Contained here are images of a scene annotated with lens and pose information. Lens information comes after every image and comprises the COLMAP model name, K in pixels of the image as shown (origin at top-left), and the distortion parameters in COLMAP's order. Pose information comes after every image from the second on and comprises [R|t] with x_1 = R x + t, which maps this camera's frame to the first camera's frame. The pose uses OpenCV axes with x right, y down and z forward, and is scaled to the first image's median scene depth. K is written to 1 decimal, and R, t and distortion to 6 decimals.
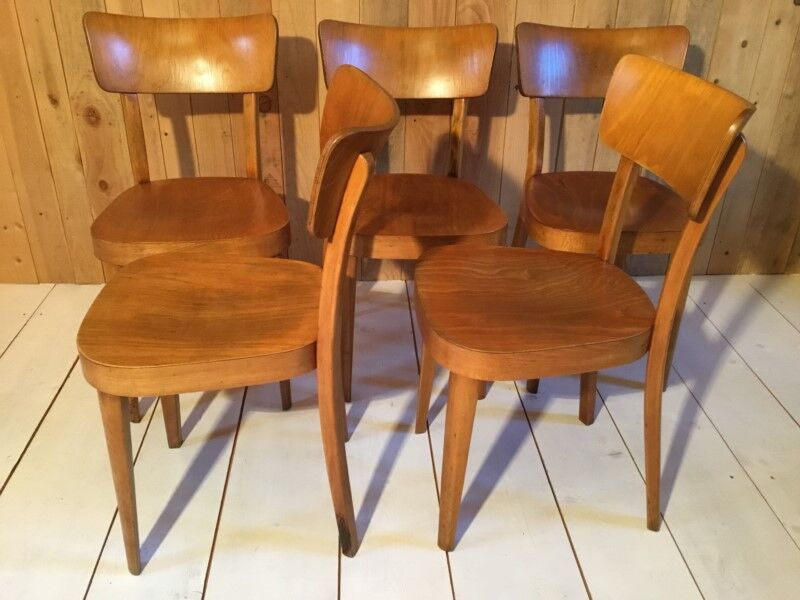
lens RADIAL K [[721.4, 0, 403.8], [0, 721.4, 301.9], [0, 0, 1]] dist [0.086392, -0.171716]
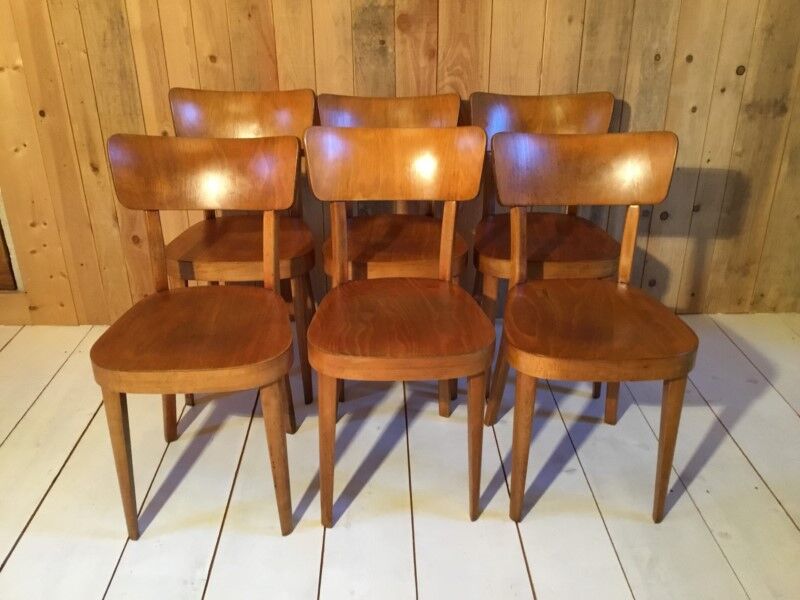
lens RADIAL K [[721.4, 0, 403.5], [0, 721.4, 300.4], [0, 0, 1]] dist [0.086392, -0.171716]
pose [[0.999012, -0.006947, -0.043884, 0.065116], [0.004191, 0.998030, -0.062595, 0.011168], [0.044233, 0.062349, 0.997074, -0.132920]]
